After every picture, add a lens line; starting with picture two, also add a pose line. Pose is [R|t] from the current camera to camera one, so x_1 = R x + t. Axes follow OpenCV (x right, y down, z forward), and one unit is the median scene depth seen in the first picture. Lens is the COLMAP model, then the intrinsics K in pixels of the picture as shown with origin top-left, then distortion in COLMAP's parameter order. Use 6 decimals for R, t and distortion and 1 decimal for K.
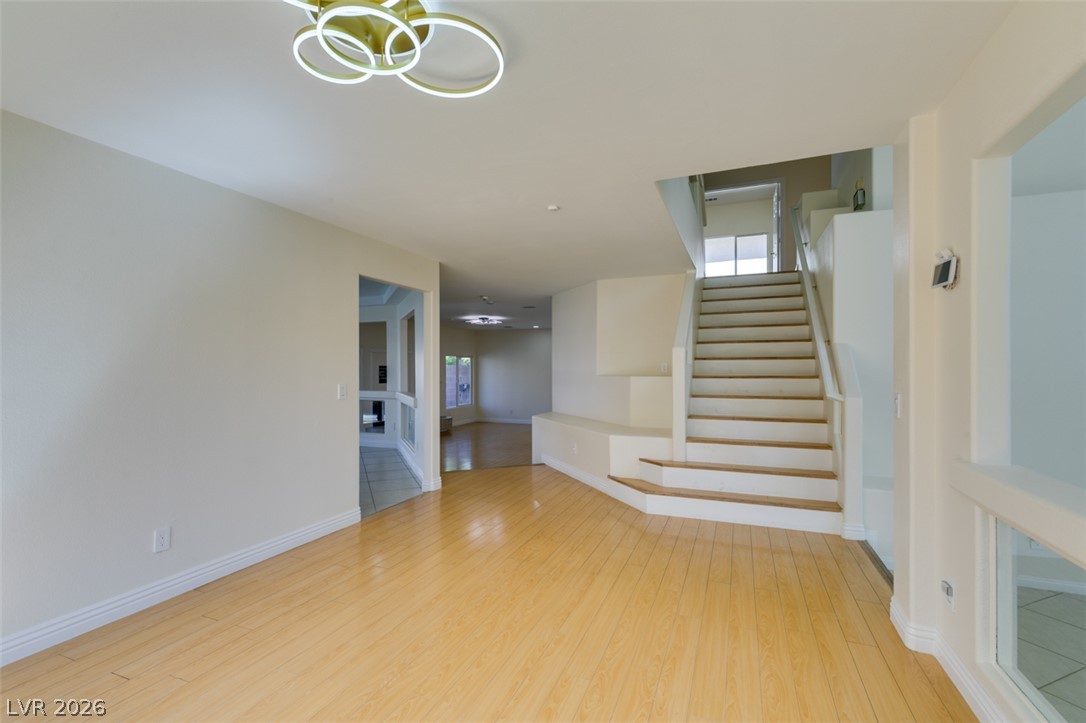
lens RADIAL K [[482.8, 0, 543.0], [0, 482.8, 361.5], [0, 0, 1]] dist [-0.001076, -0.000014]
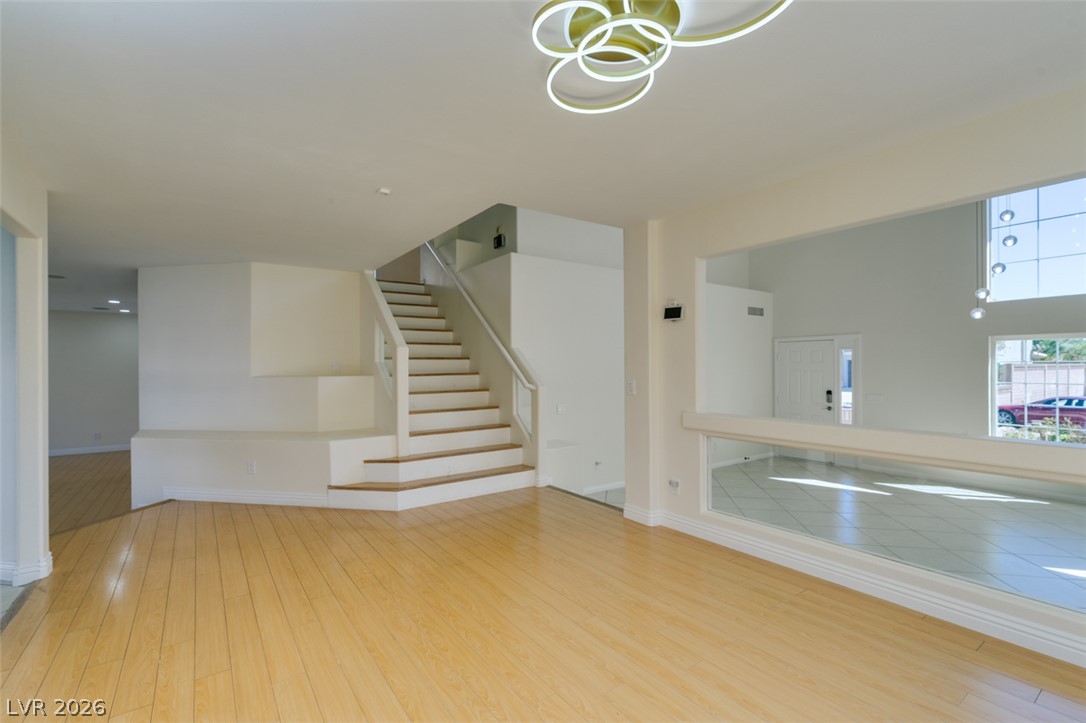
lens RADIAL K [[483.3, 0, 529.7], [0, 483.3, 367.5], [0, 0, 1]] dist [0.001139, 0.000149]
pose [[0.543707, -0.005962, 0.839254, -0.463517], [-0.001183, 0.999968, 0.007870, 0.005862], [-0.839275, -0.005272, 0.543682, 0.210056]]
